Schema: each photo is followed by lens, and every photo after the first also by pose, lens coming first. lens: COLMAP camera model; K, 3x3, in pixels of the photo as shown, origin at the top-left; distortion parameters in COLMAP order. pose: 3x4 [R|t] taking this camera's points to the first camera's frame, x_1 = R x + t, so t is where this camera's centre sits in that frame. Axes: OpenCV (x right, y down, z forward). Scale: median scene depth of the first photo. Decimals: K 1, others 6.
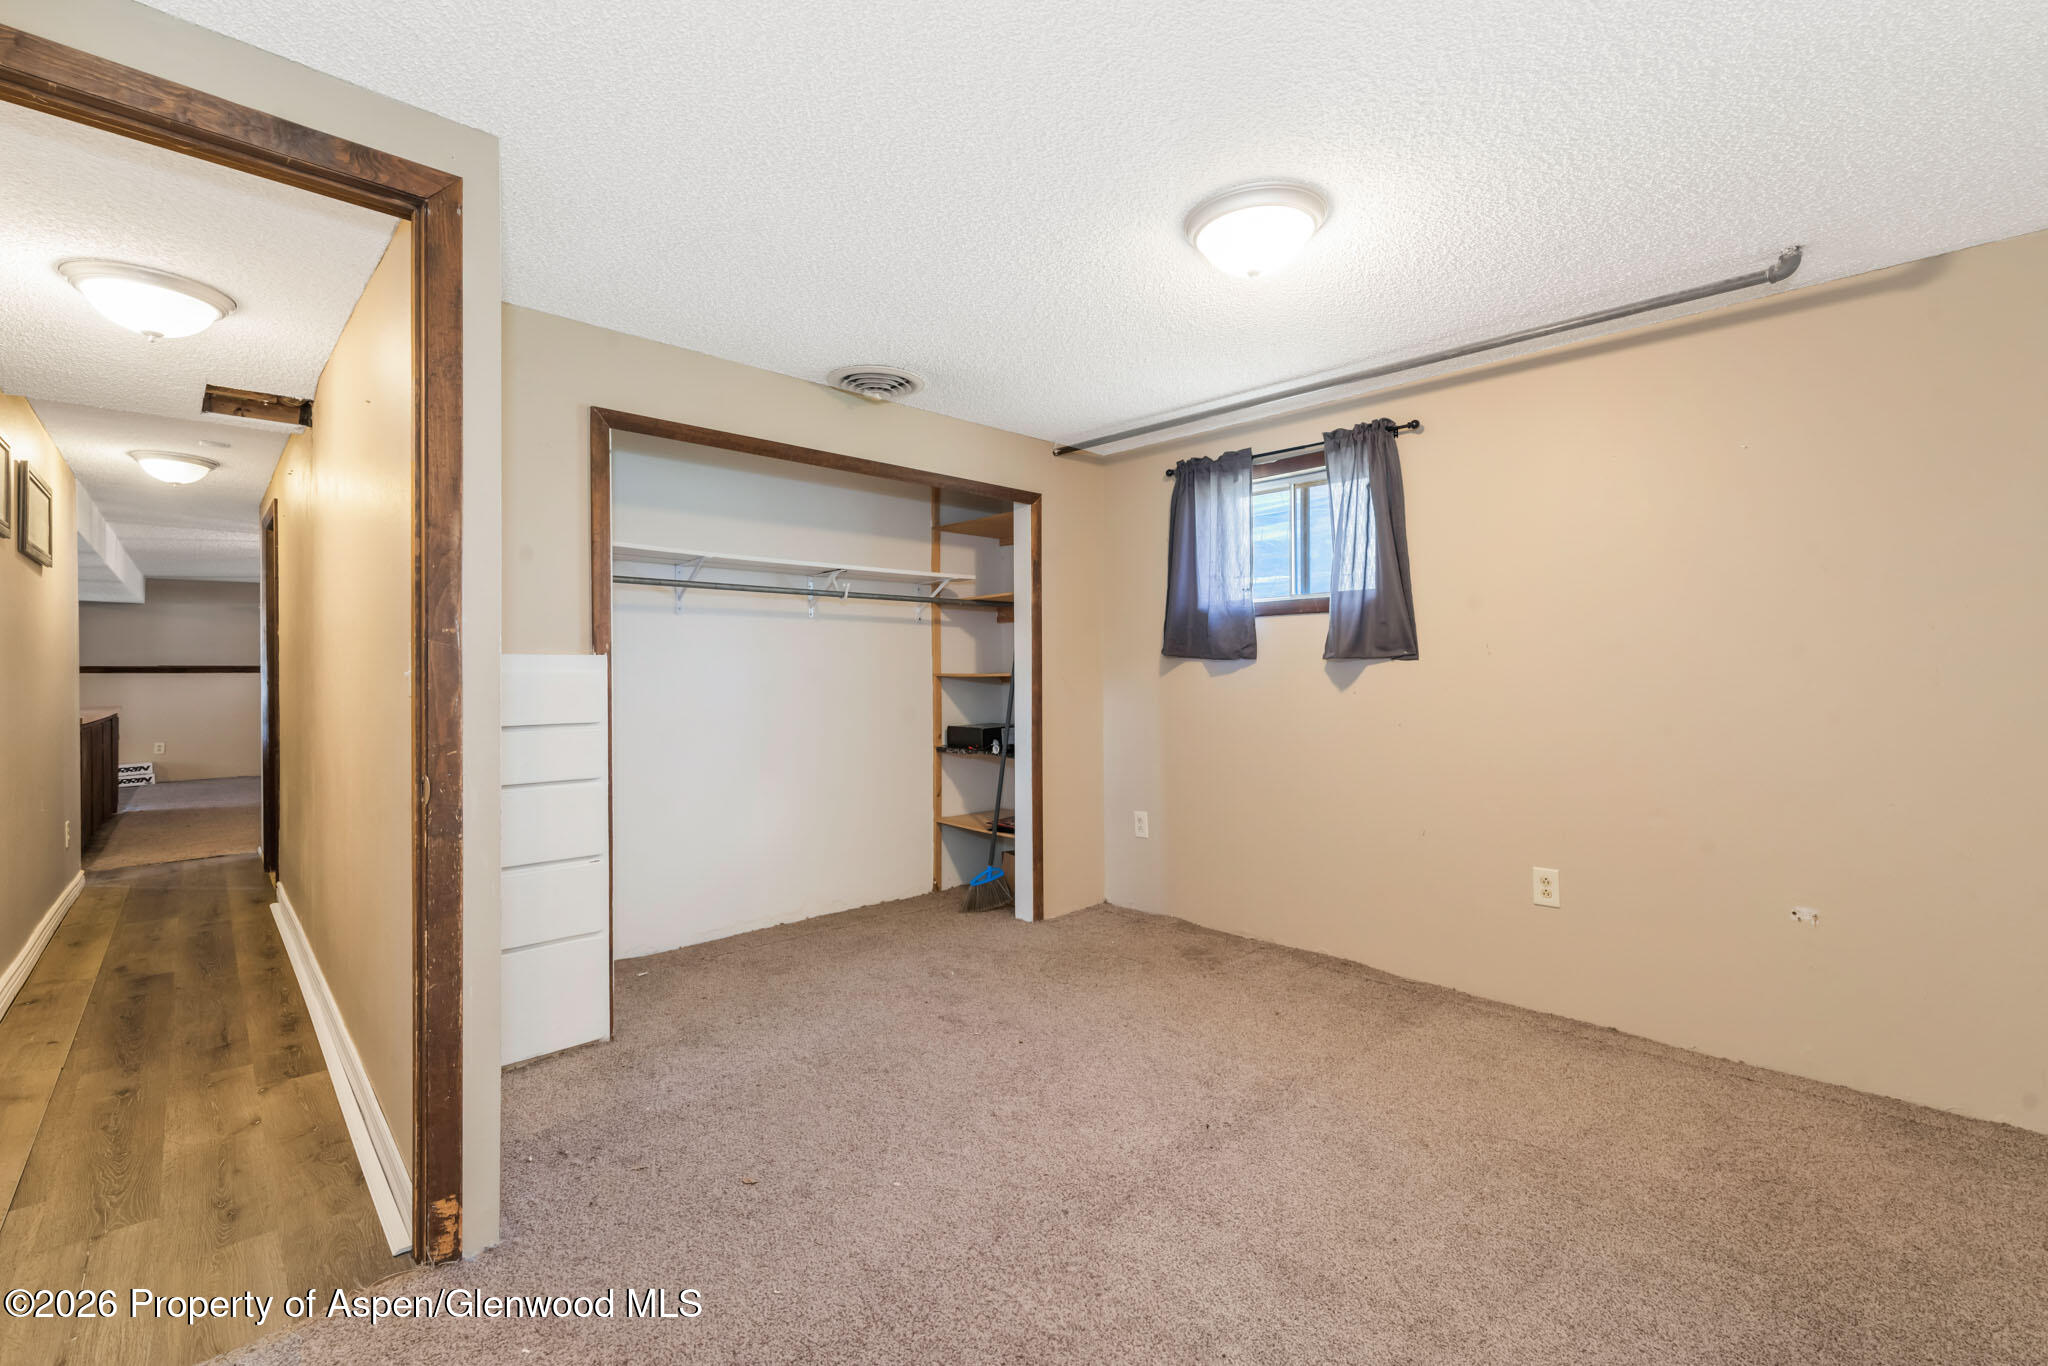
lens RADIAL K [[896.6, 0, 1016.9], [0, 896.6, 676.3], [0, 0, 1]] dist [0.003098, 0.000664]
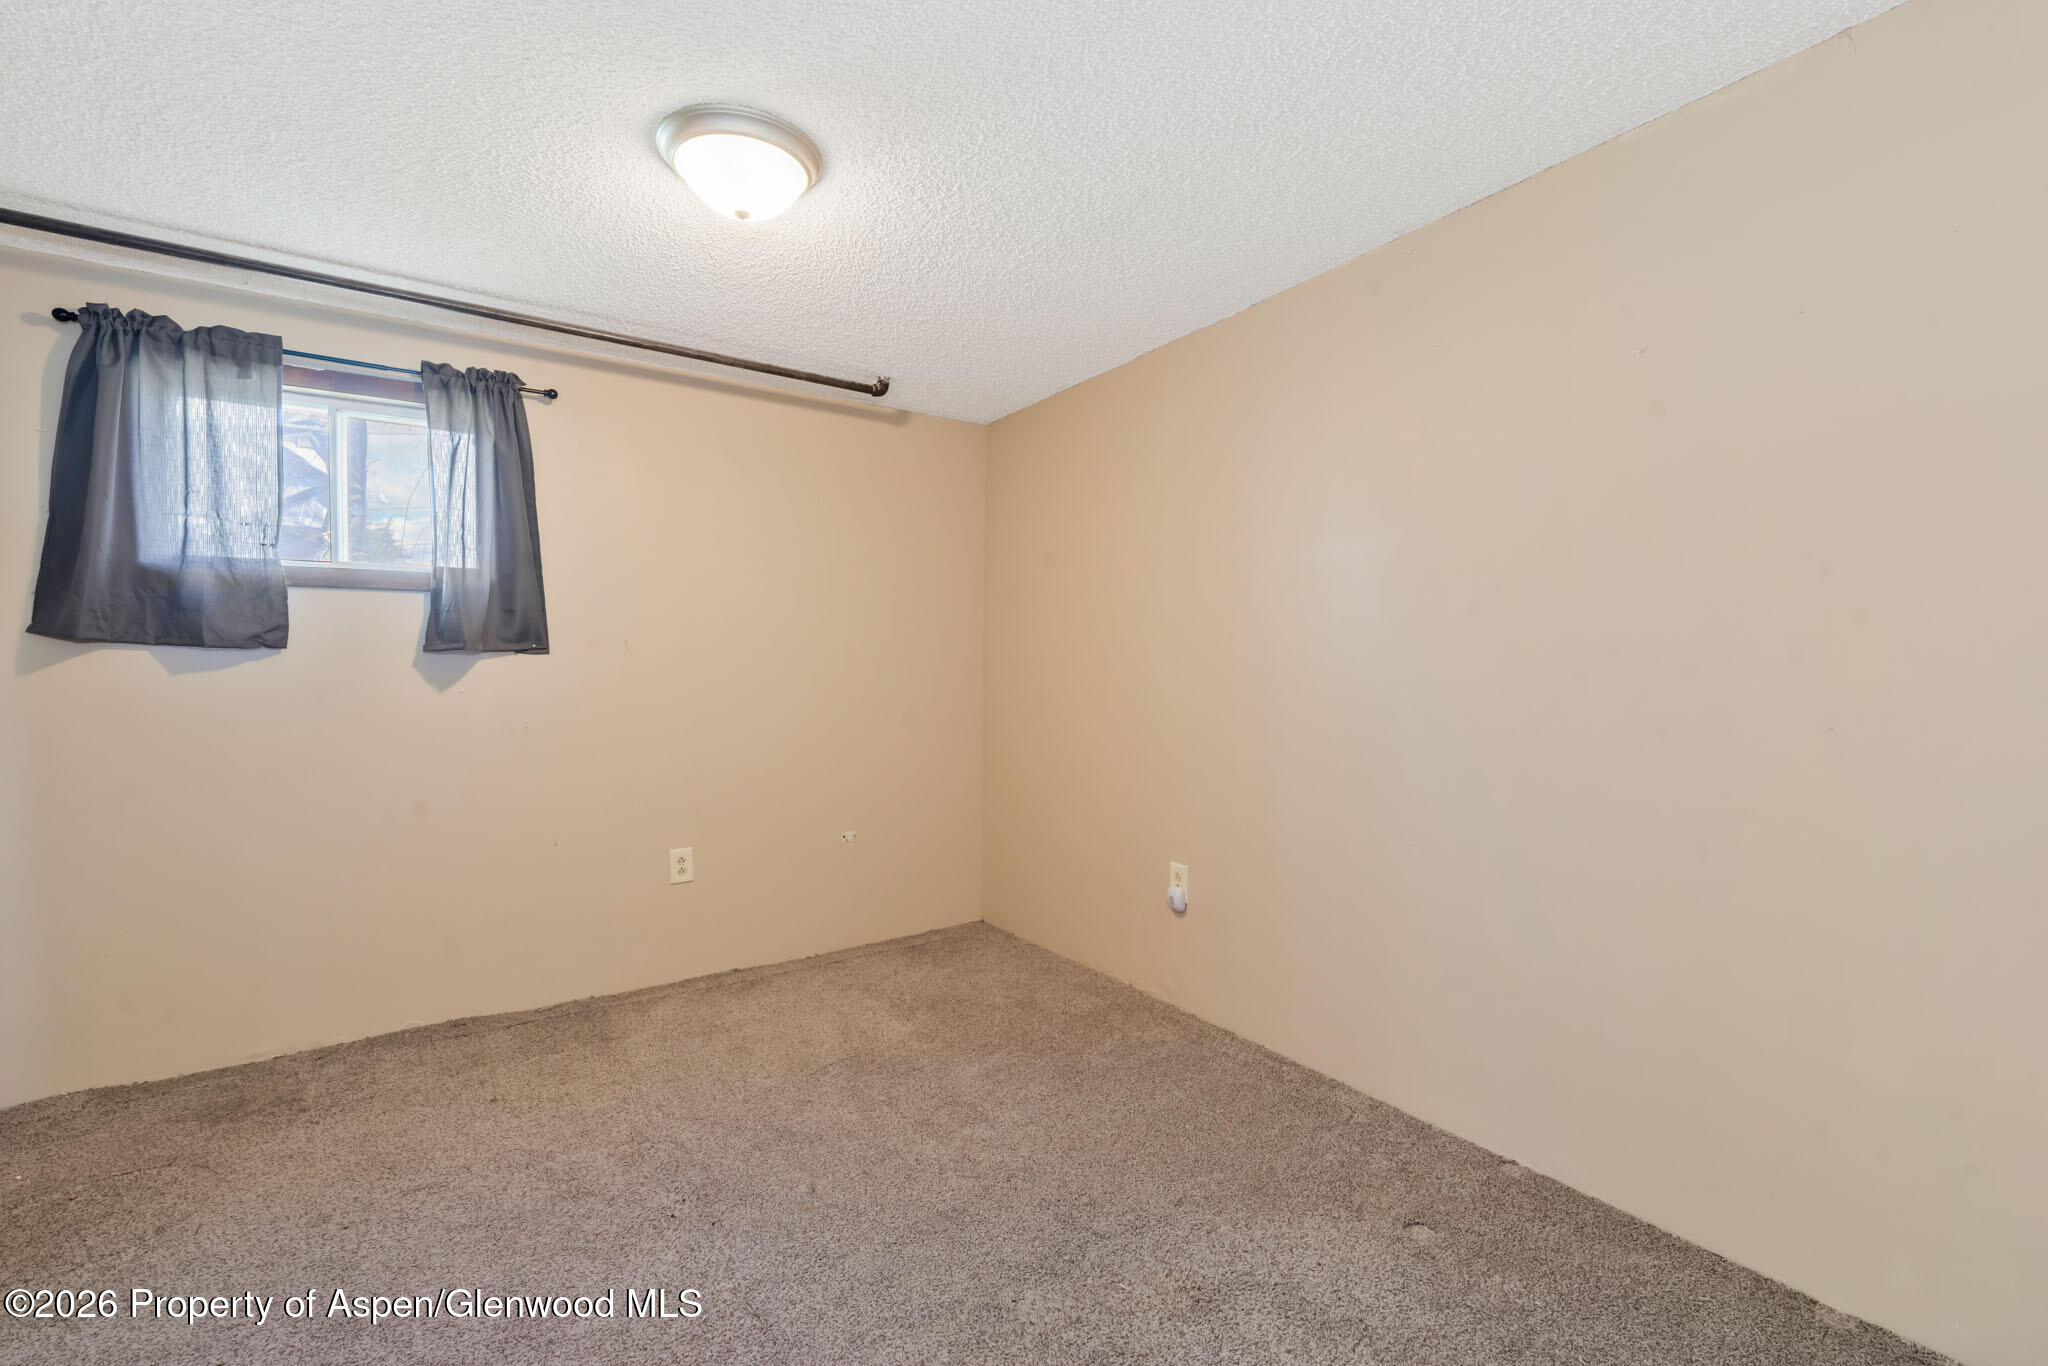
lens RADIAL K [[896.6, 0, 1031.7], [0, 896.6, 686.8], [0, 0, 1]] dist [0.003098, 0.000664]
pose [[0.138235, -0.017691, 0.990241, -0.384885], [0.005359, 0.999839, 0.017115, 0.001845], [-0.990385, 0.002941, 0.138308, 0.388657]]
